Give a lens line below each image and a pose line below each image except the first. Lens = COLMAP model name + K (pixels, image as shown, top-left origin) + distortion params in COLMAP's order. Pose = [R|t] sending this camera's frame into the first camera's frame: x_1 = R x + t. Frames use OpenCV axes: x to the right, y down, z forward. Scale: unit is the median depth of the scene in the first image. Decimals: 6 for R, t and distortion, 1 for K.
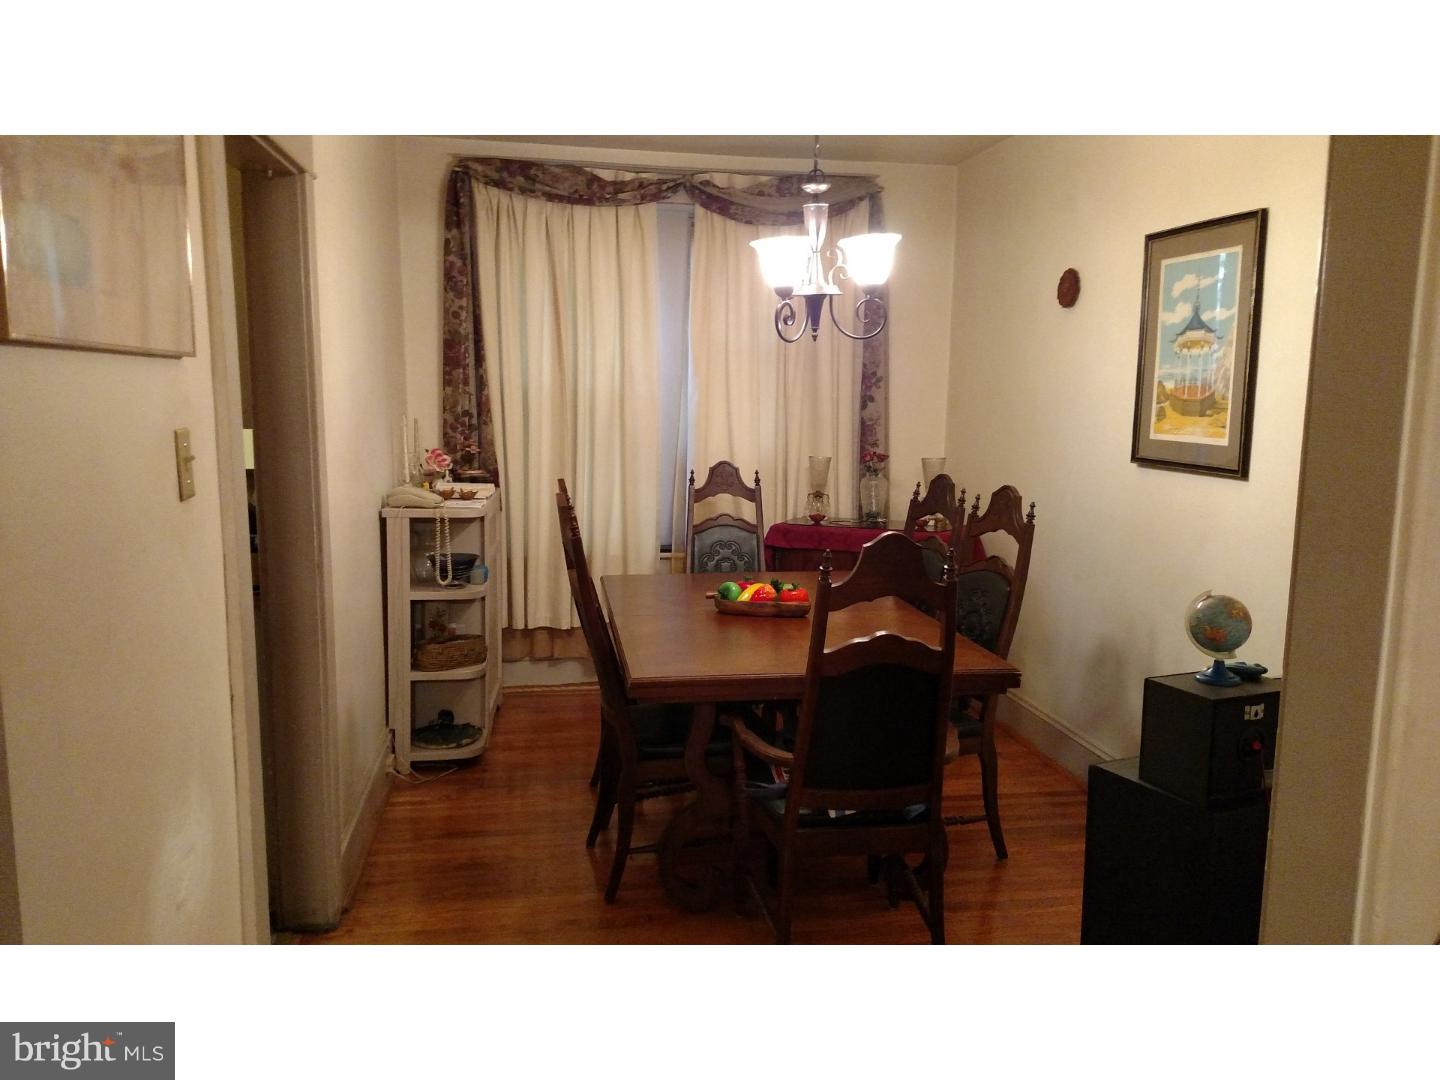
lens RADIAL K [[1090.0, 0, 720.0], [0, 1090.0, 540.0], [0, 0, 1]] dist [0.098293, -0.000882]
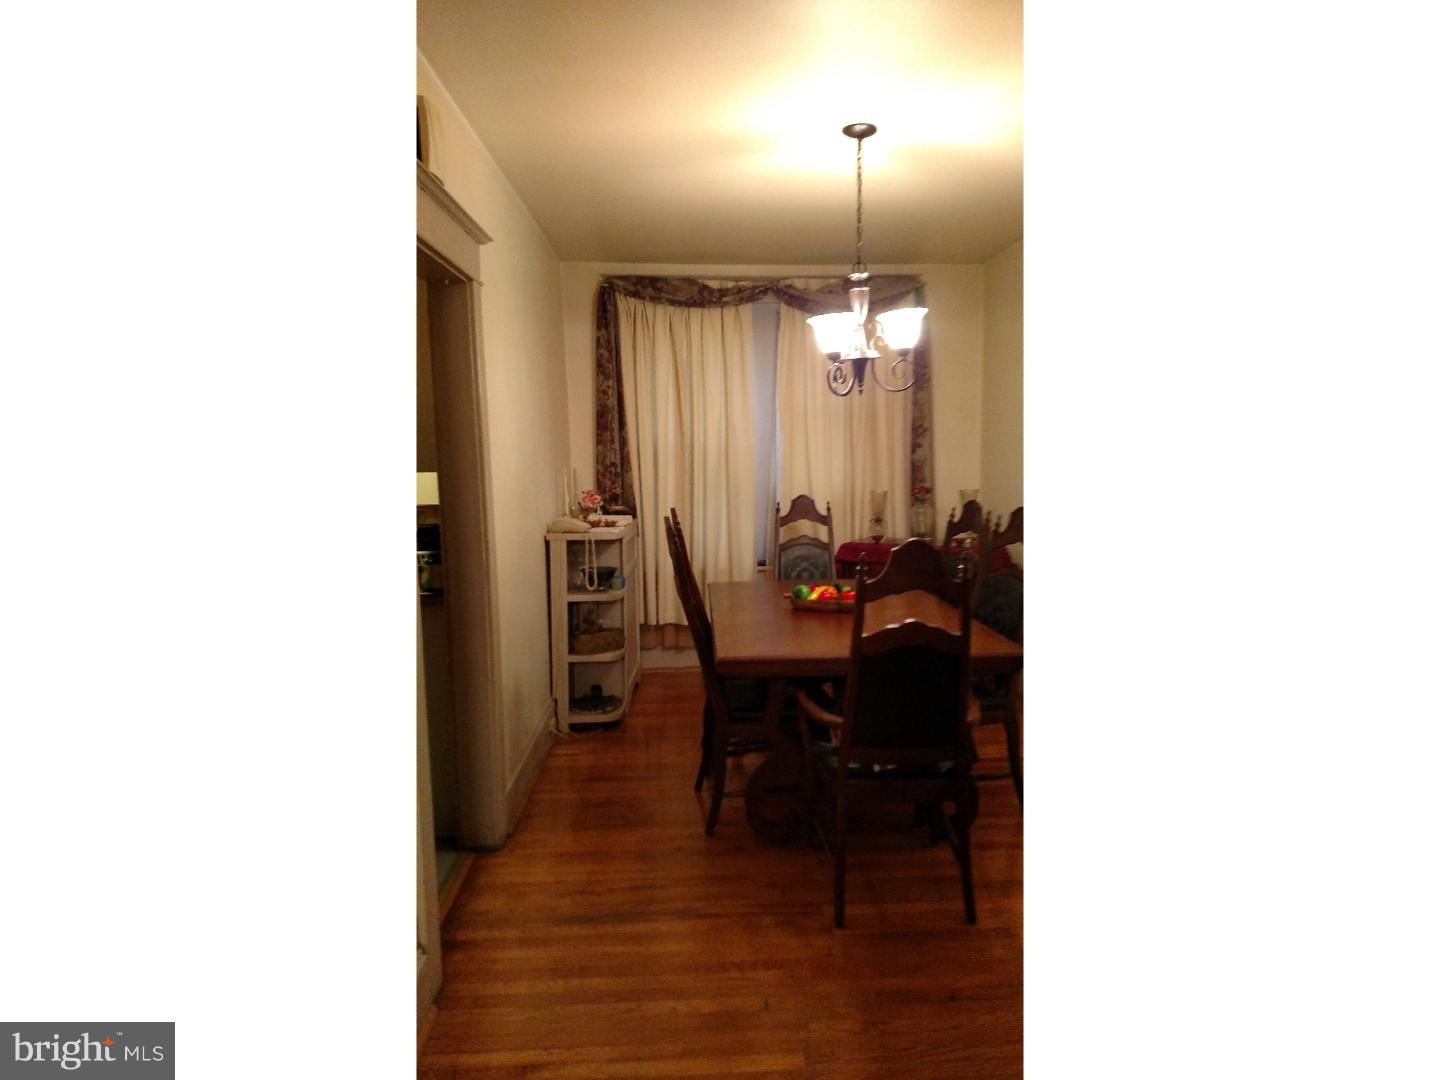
lens RADIAL K [[807.0, 0, 734.7], [0, 807.0, 536.1], [0, 0, 1]] dist [0.124490, -0.000365]
pose [[0.994067, -0.014240, -0.107834, 0.027067], [0.010592, 0.999354, -0.034332, 0.009689], [0.108253, 0.032986, 0.993576, 0.029877]]
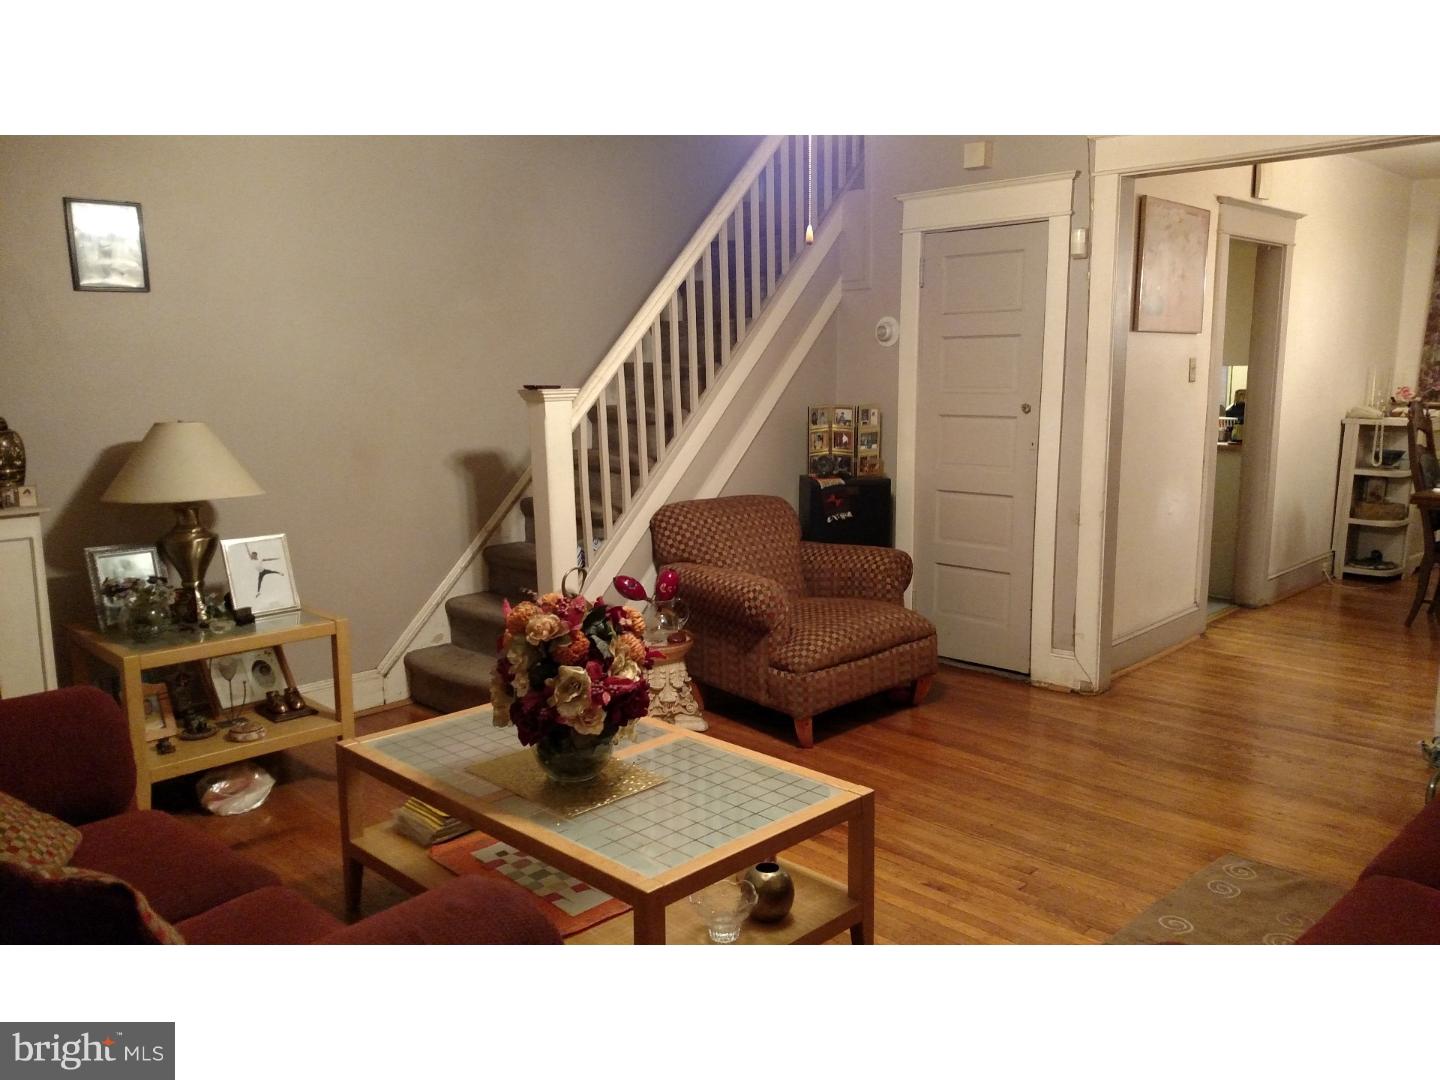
lens RADIAL K [[1135.1, 0, 720.0], [0, 1135.1, 554.5], [0, 0, 1]] dist [0.236210, -0.475396]
pose [[0.572854, 0.119605, -0.810884, 0.568266], [-0.103210, 0.991948, 0.073399, 0.132798], [0.813133, 0.041644, 0.580586, -0.746450]]
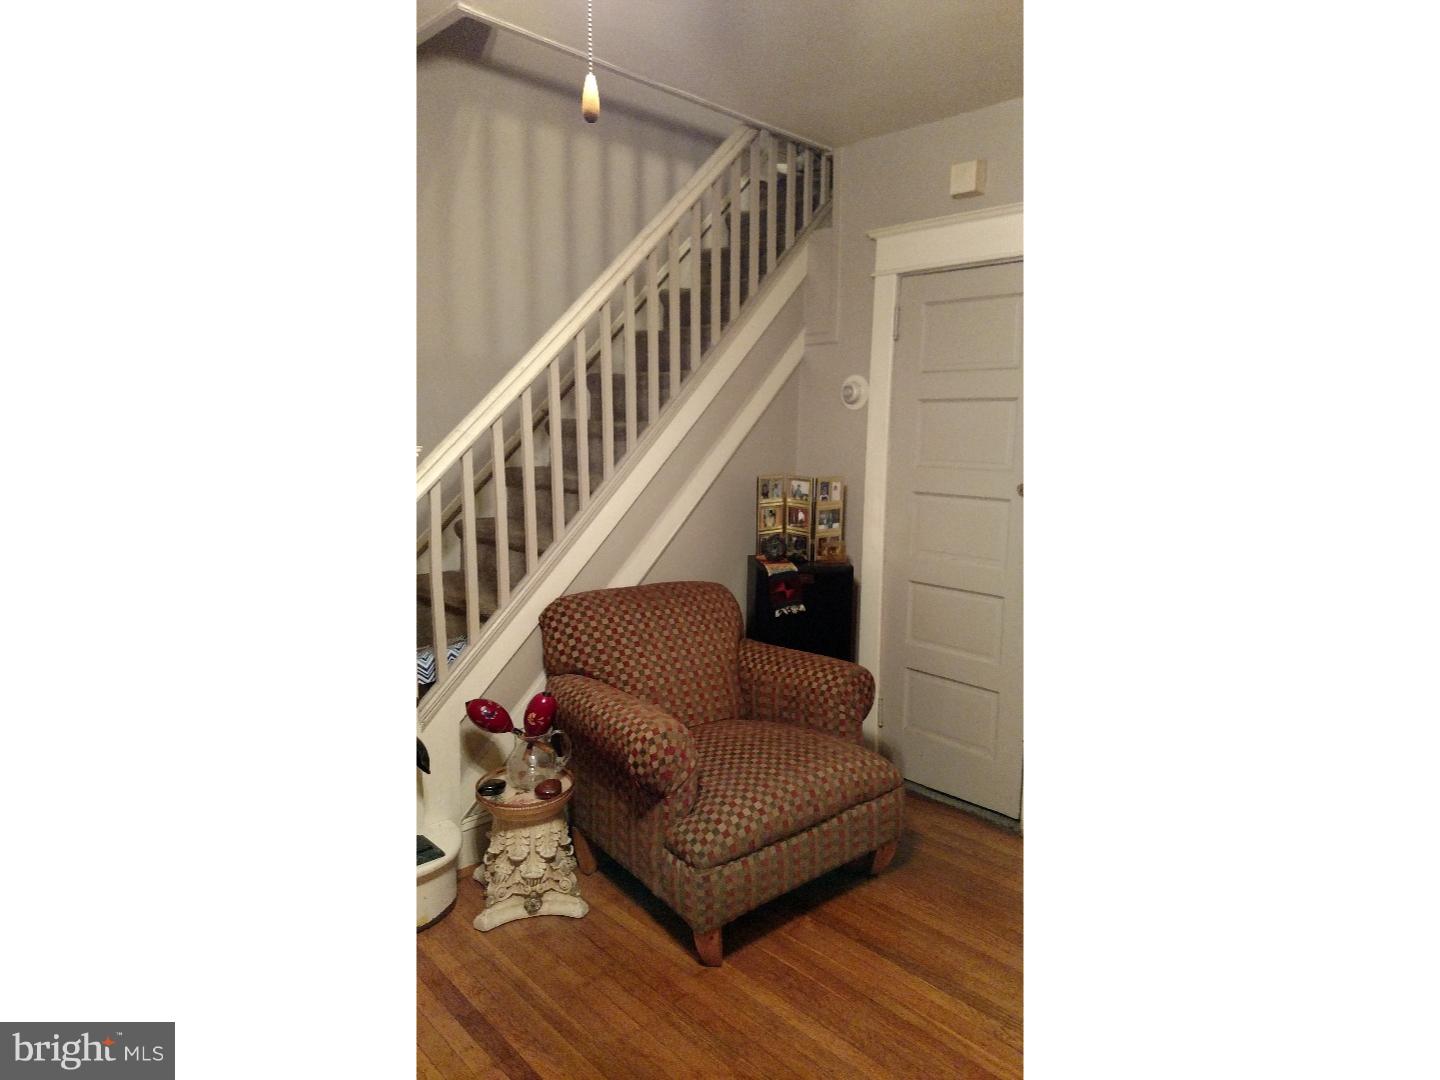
lens RADIAL K [[807.0, 0, 734.7], [0, 807.0, 536.1], [0, 0, 1]] dist [0.124490, -0.000365]
pose [[0.543558, 0.106515, -0.832586, 0.191340], [-0.134129, 0.990192, 0.039111, 0.079955], [0.828585, 0.090415, 0.552514, -0.358857]]
